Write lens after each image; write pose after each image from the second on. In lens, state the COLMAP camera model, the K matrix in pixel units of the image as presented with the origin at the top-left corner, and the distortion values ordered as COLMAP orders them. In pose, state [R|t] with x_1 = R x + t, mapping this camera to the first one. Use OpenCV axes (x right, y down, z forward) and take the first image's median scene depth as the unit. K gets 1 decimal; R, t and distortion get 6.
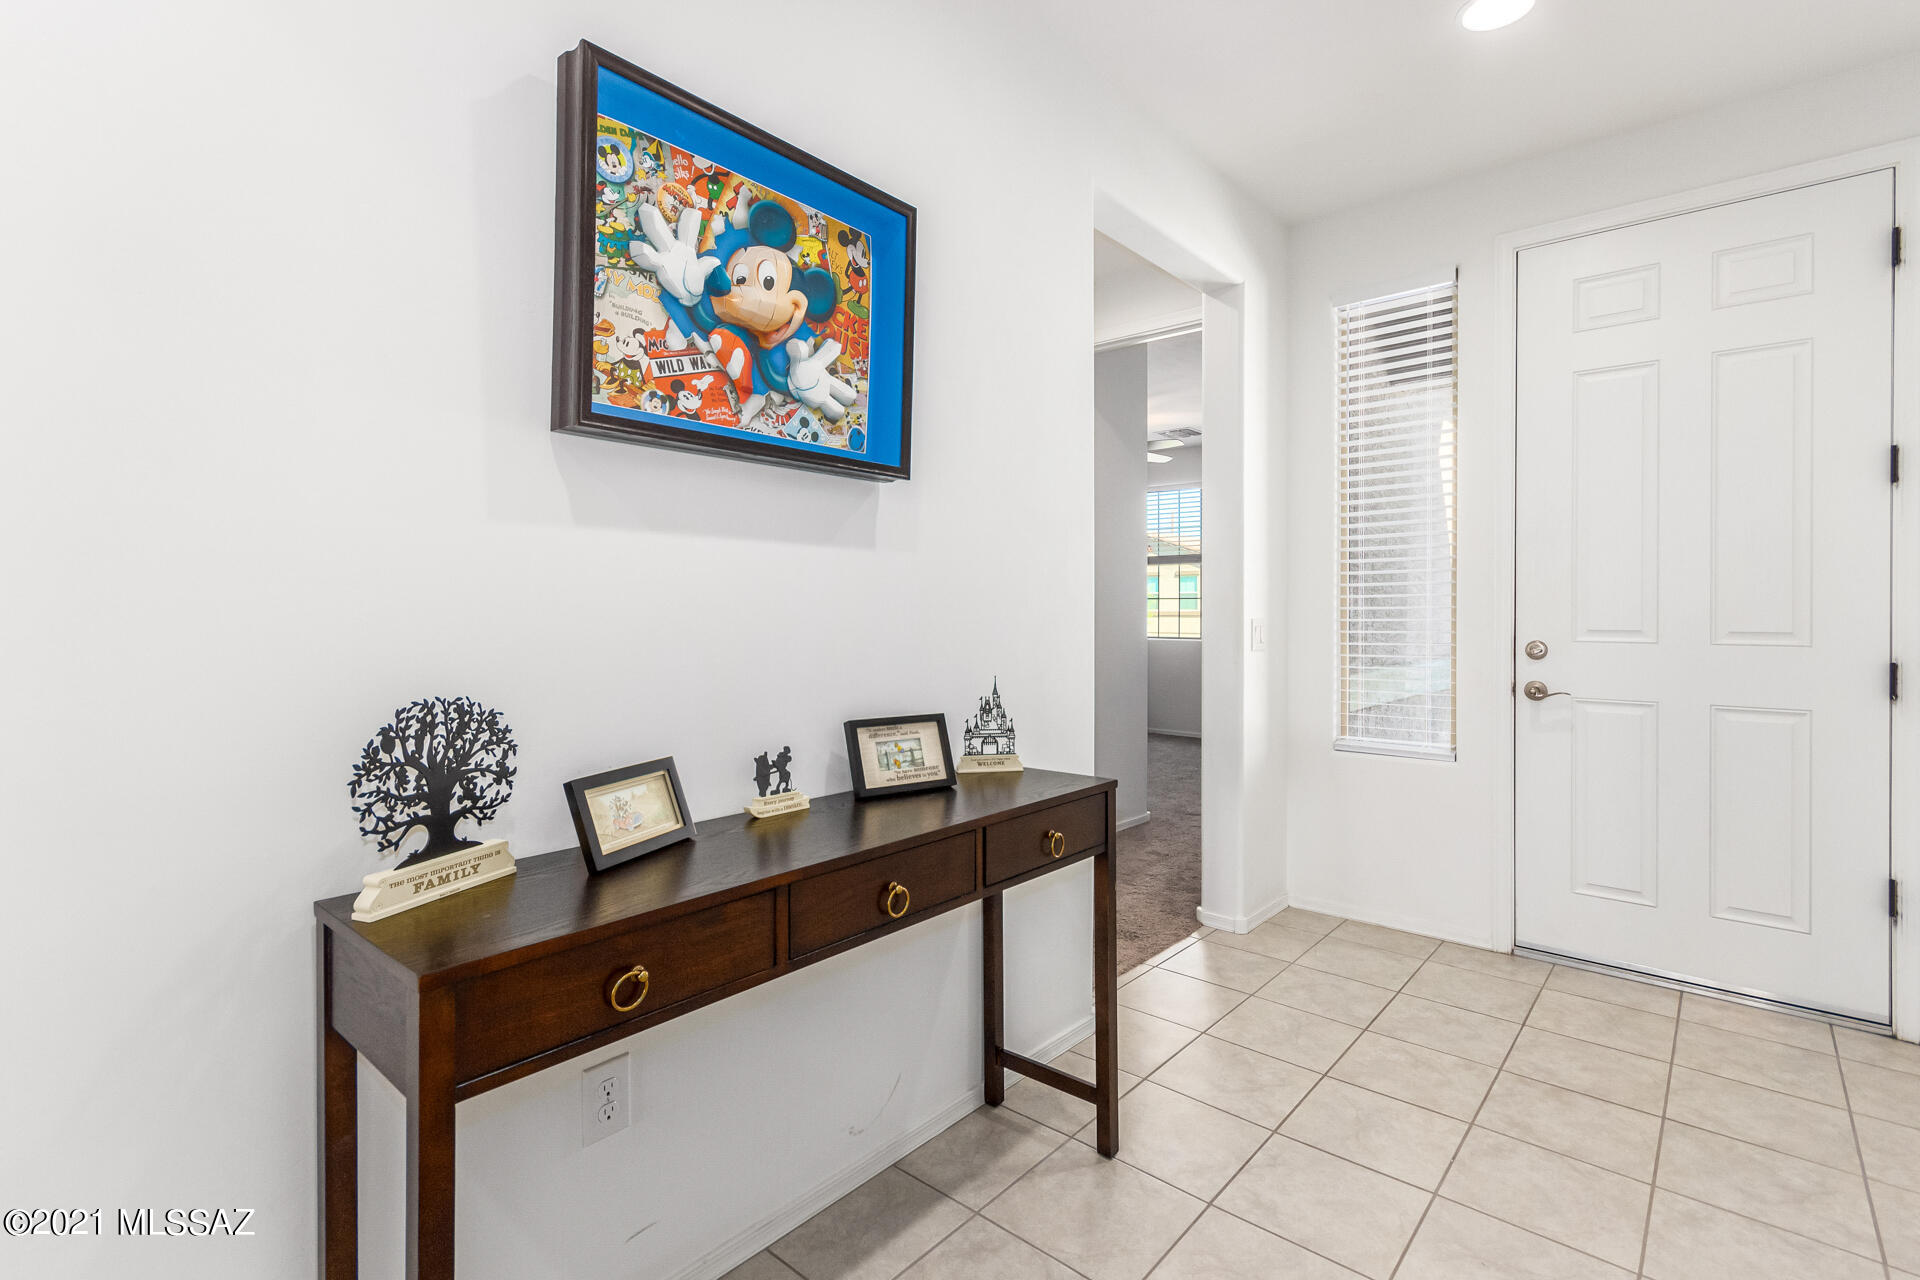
lens RADIAL K [[890.0, 0, 964.3], [0, 890.0, 635.3], [0, 0, 1]] dist [0.001382, 0.000371]
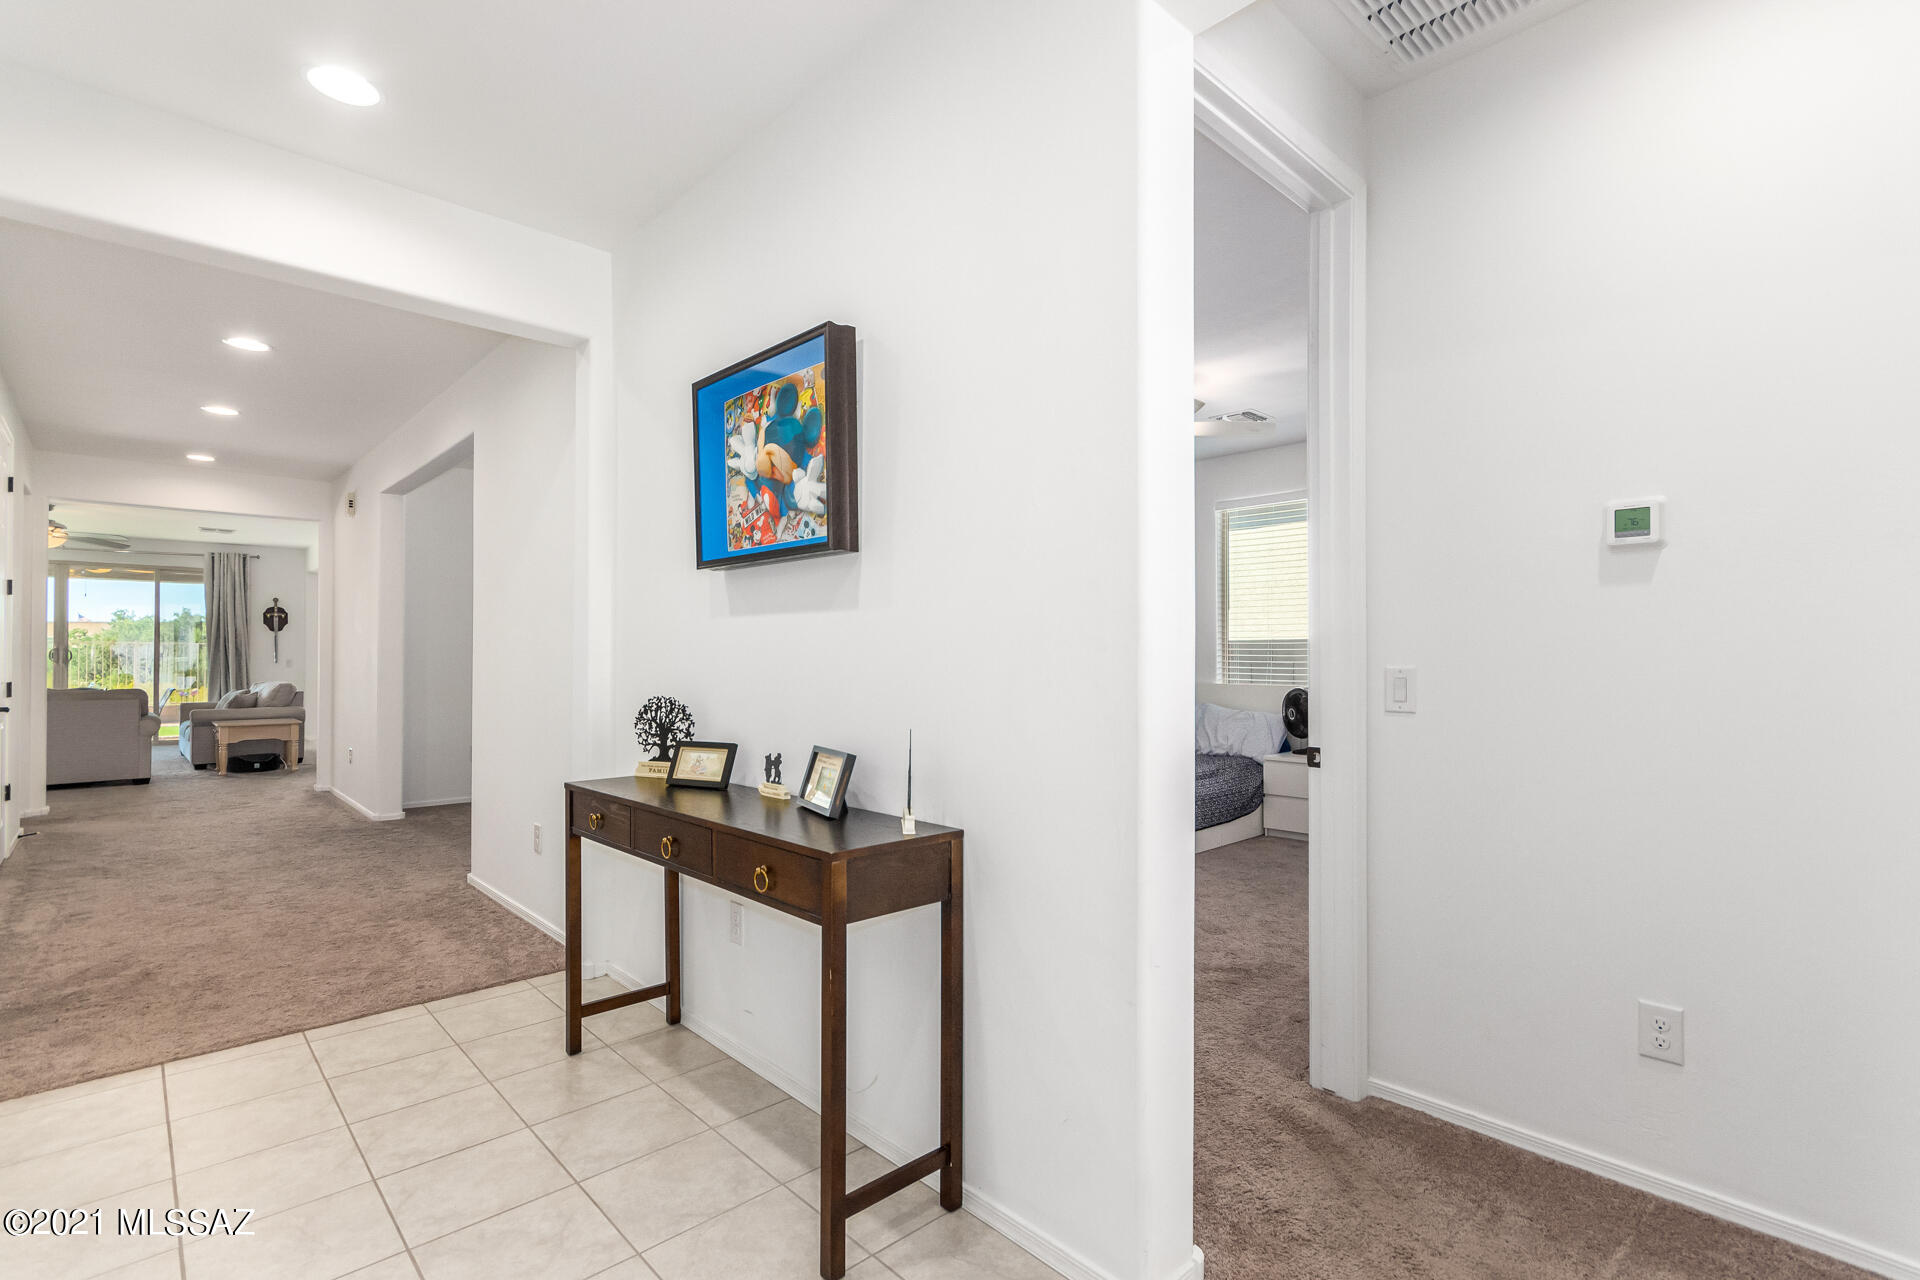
lens RADIAL K [[893.2, 0, 969.1], [0, 893.2, 663.7], [0, 0, 1]] dist [0.001514, -0.000026]
pose [[-0.097123, 0.006070, -0.995254, 1.328188], [-0.026133, 0.999621, 0.008647, -0.045997], [0.994929, 0.026848, -0.096928, 1.565289]]
